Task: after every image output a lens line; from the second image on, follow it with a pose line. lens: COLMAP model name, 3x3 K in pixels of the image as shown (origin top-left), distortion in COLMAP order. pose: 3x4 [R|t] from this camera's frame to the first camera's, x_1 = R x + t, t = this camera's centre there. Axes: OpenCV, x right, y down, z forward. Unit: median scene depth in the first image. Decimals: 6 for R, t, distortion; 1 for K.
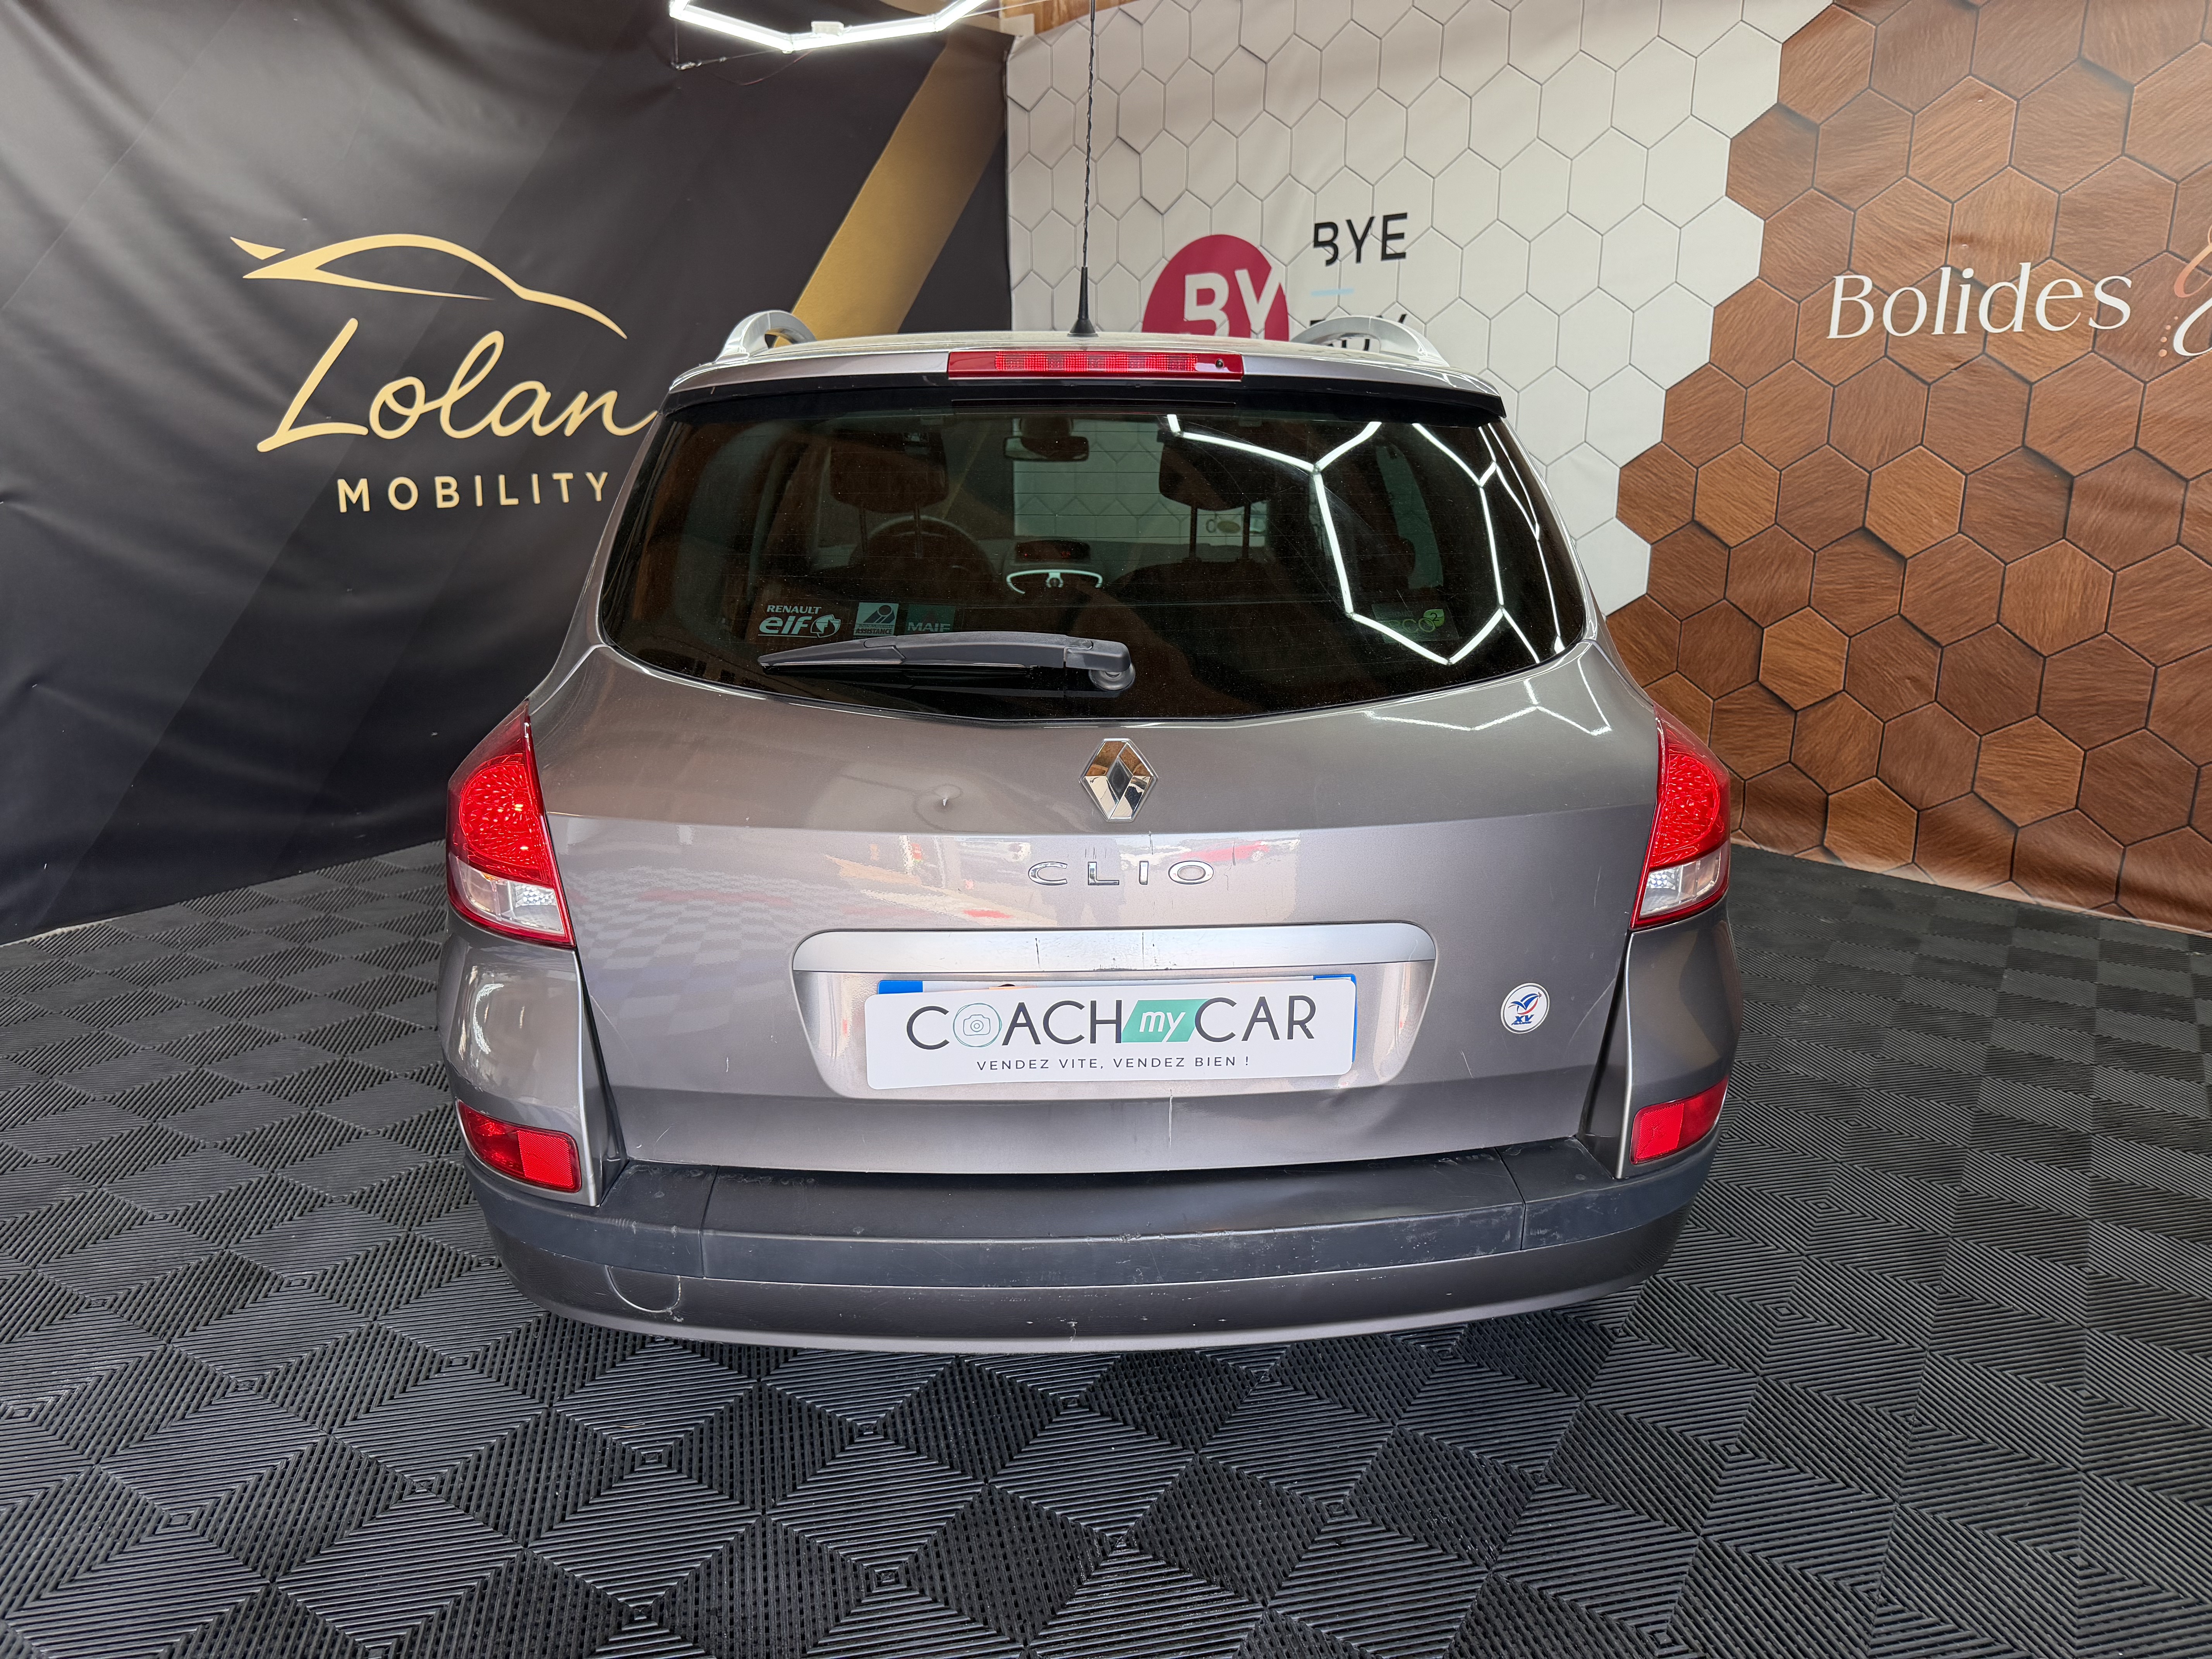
lens RADIAL K [[1565.5, 0, 1105.5], [0, 1565.5, 837.8], [0, 0, 1]] dist [-0.002735, -0.006337]
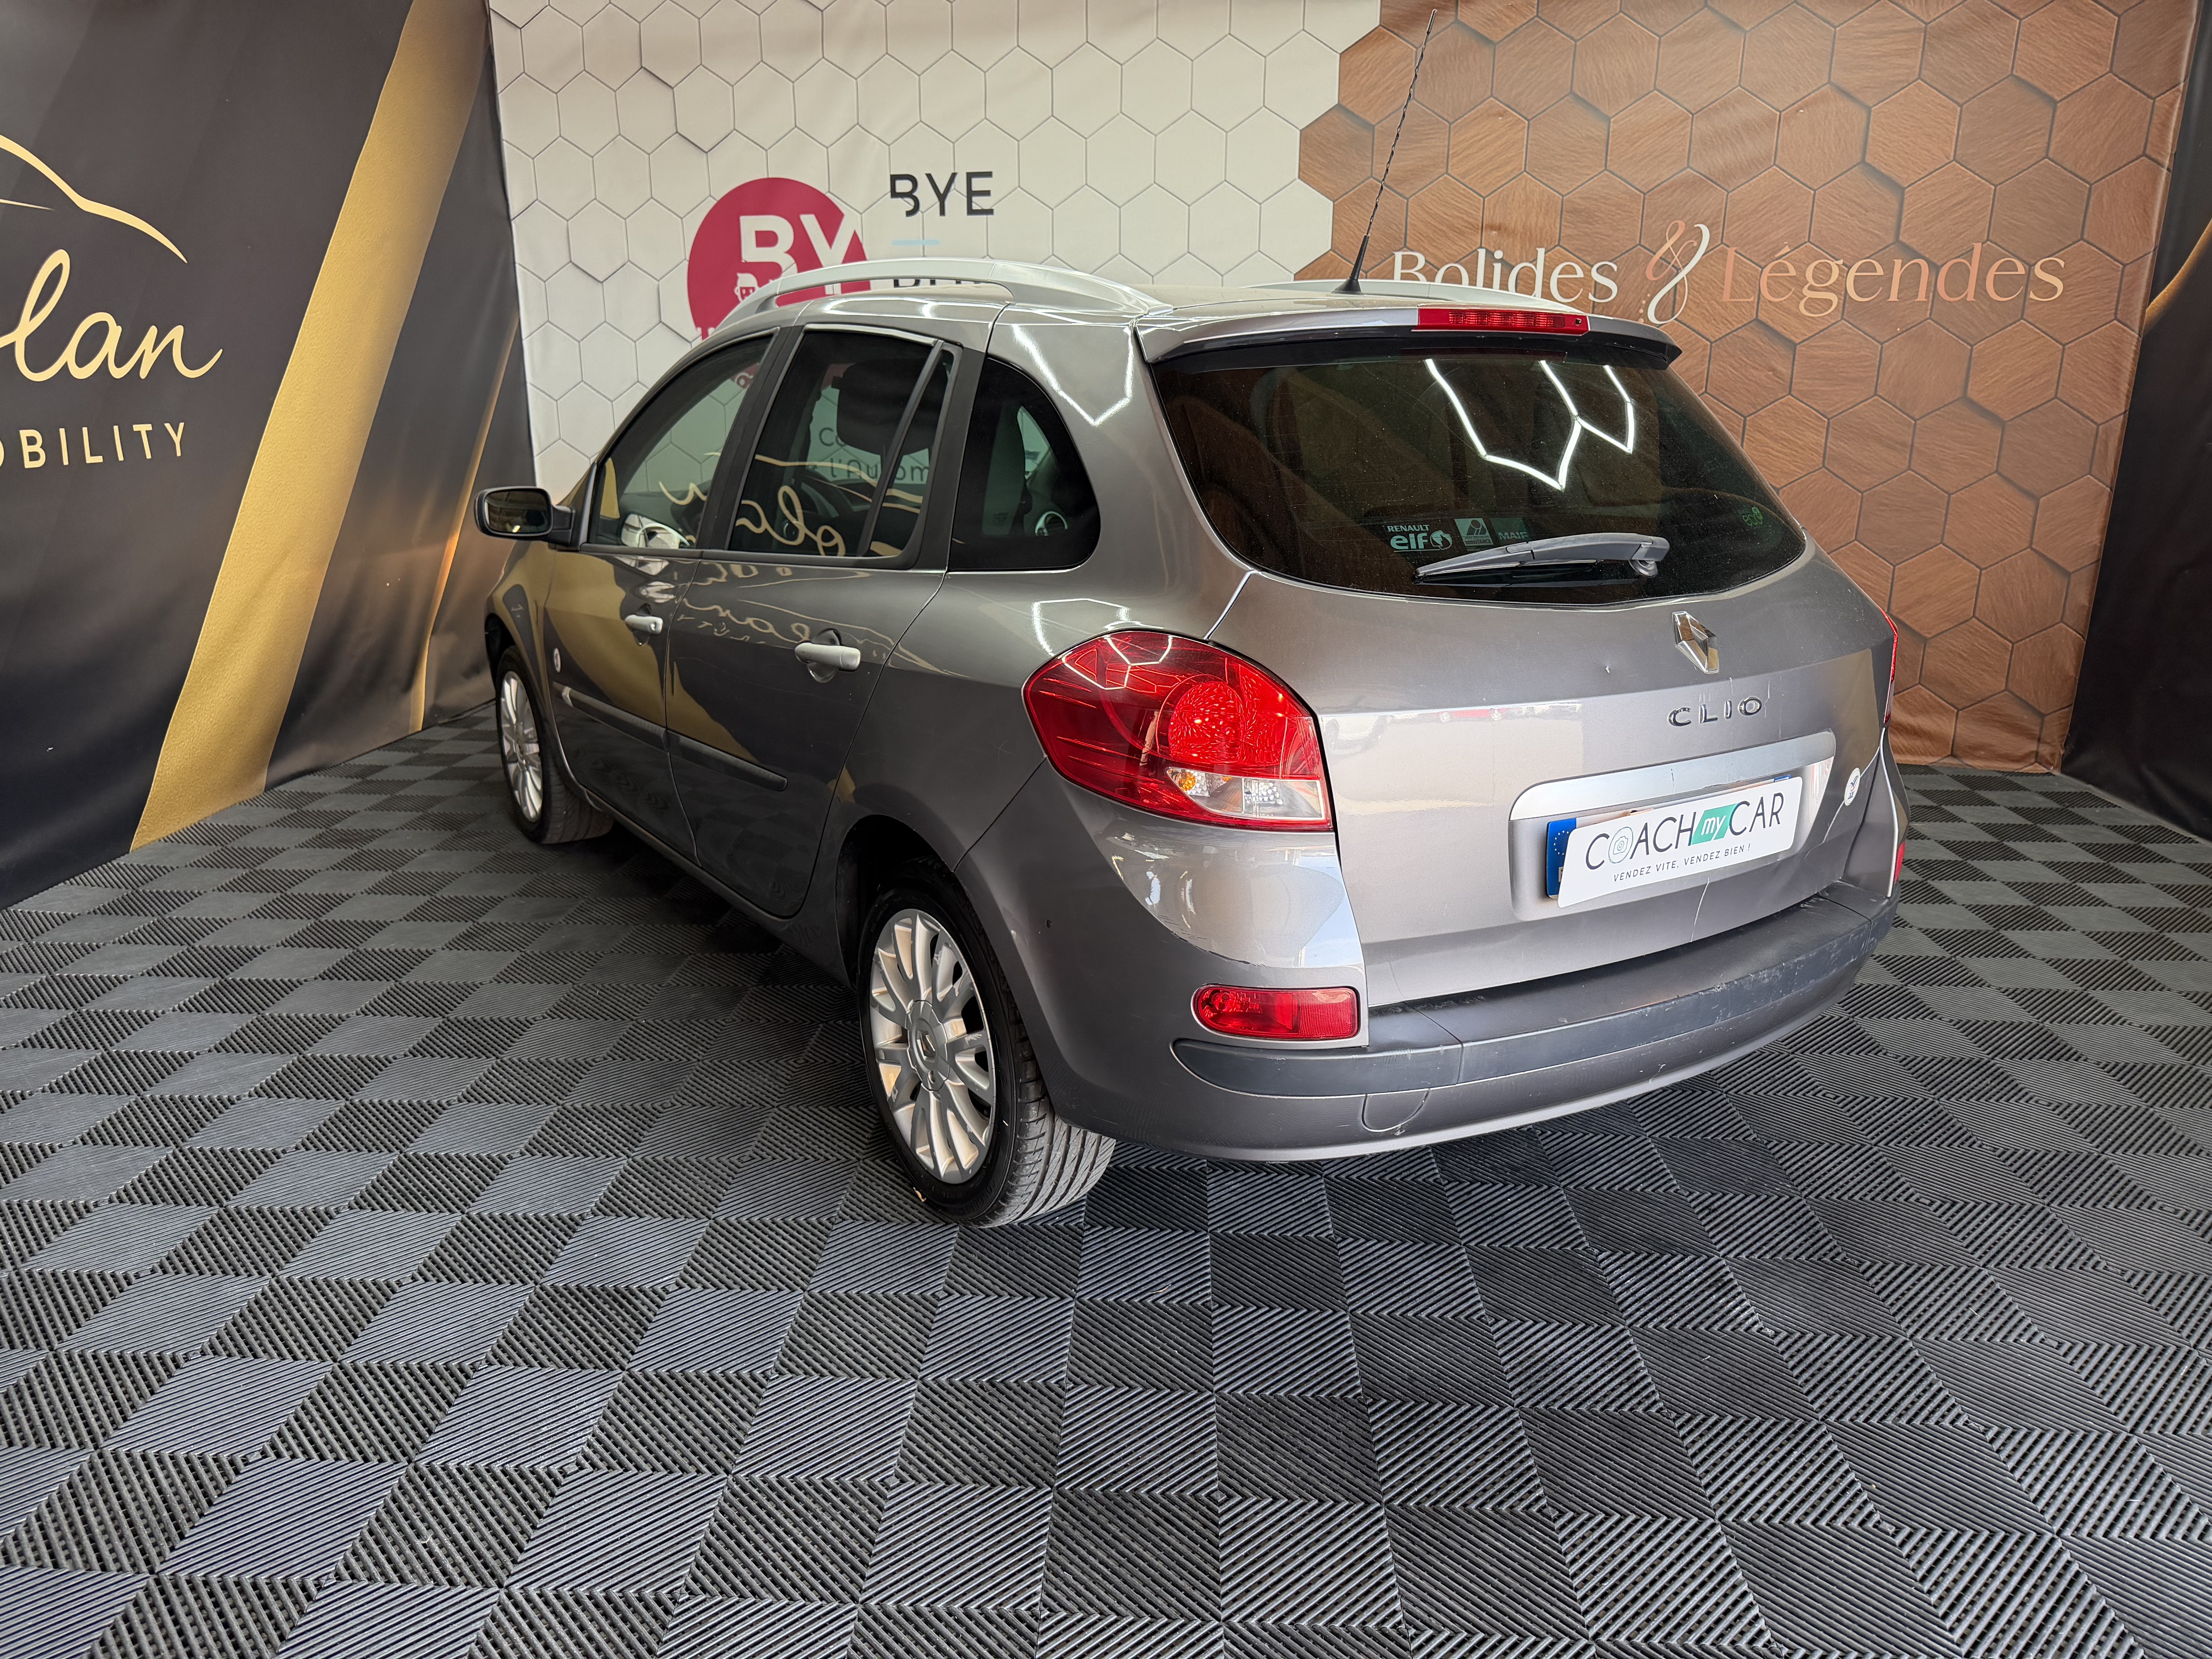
lens RADIAL K [[1567.9, 0, 1121.6], [0, 1567.9, 835.4], [0, 0, 1]] dist [0.007910, -0.004918]
pose [[0.869334, -0.135134, 0.475392, -0.379847], [0.120011, 0.990823, 0.062188, -0.006626], [-0.479433, 0.002990, 0.877573, 0.019379]]
